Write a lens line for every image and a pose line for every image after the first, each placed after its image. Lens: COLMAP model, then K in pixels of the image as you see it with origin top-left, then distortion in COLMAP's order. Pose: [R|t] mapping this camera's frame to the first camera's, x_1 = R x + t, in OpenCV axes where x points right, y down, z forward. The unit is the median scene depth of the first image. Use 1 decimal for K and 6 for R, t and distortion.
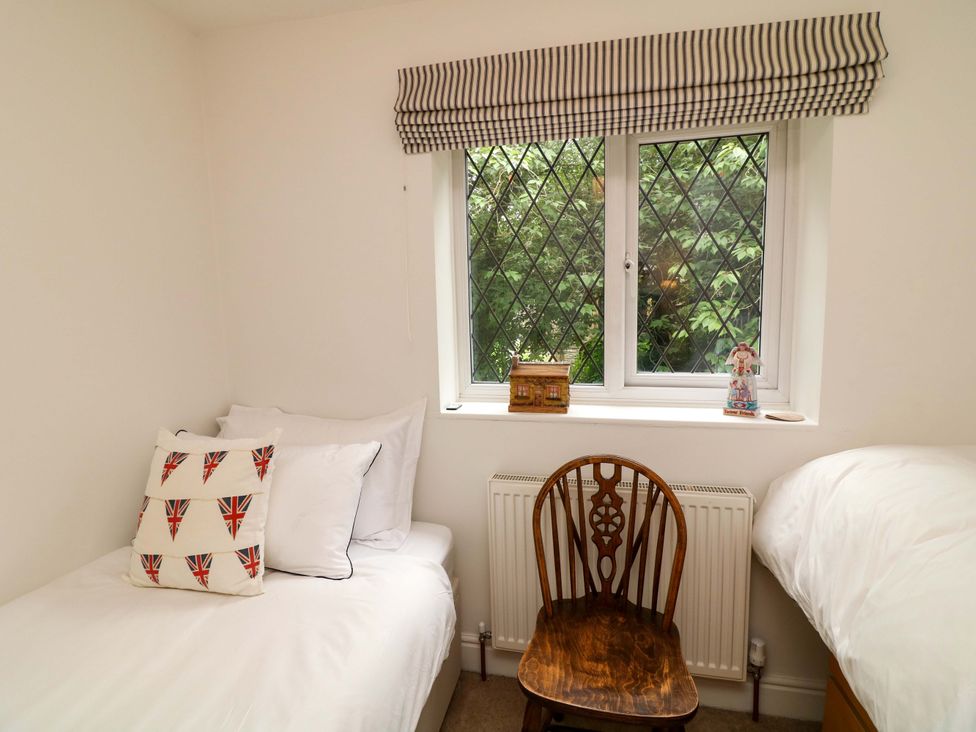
lens RADIAL K [[508.2, 0, 487.3], [0, 508.2, 358.8], [0, 0, 1]] dist [-0.001679, -0.012310]
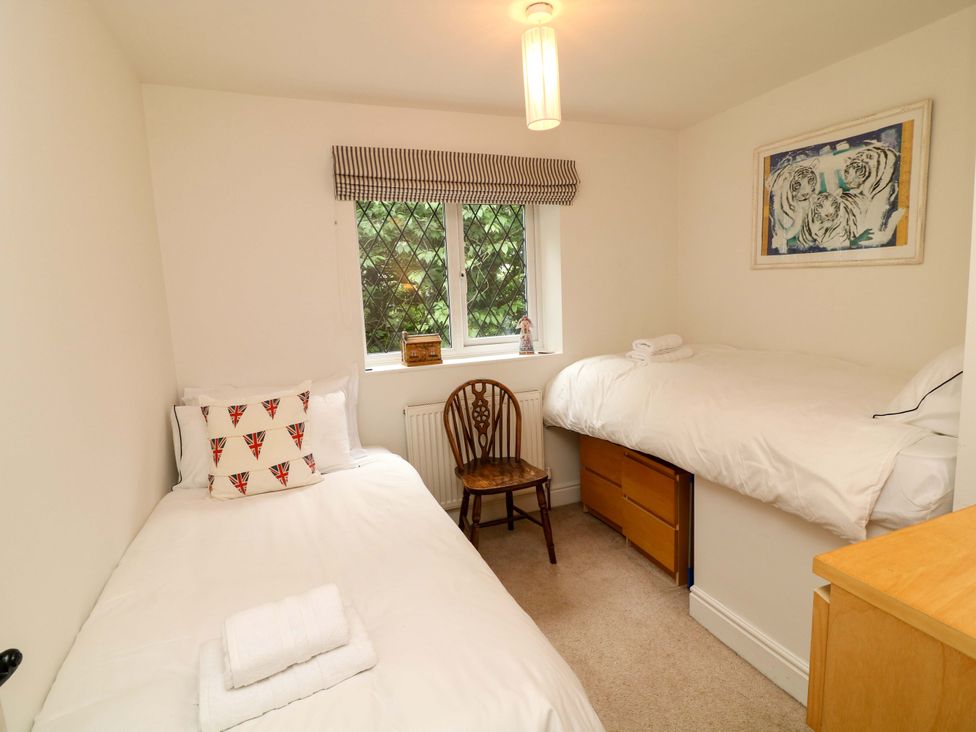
lens RADIAL K [[508.2, 0, 487.7], [0, 508.2, 366.9], [0, 0, 1]] dist [-0.001679, -0.012310]
pose [[0.823470, -0.097505, 0.558918, -0.751638], [0.095140, 0.994904, 0.033392, 0.088640], [-0.559326, 0.025678, 0.828550, -0.535297]]
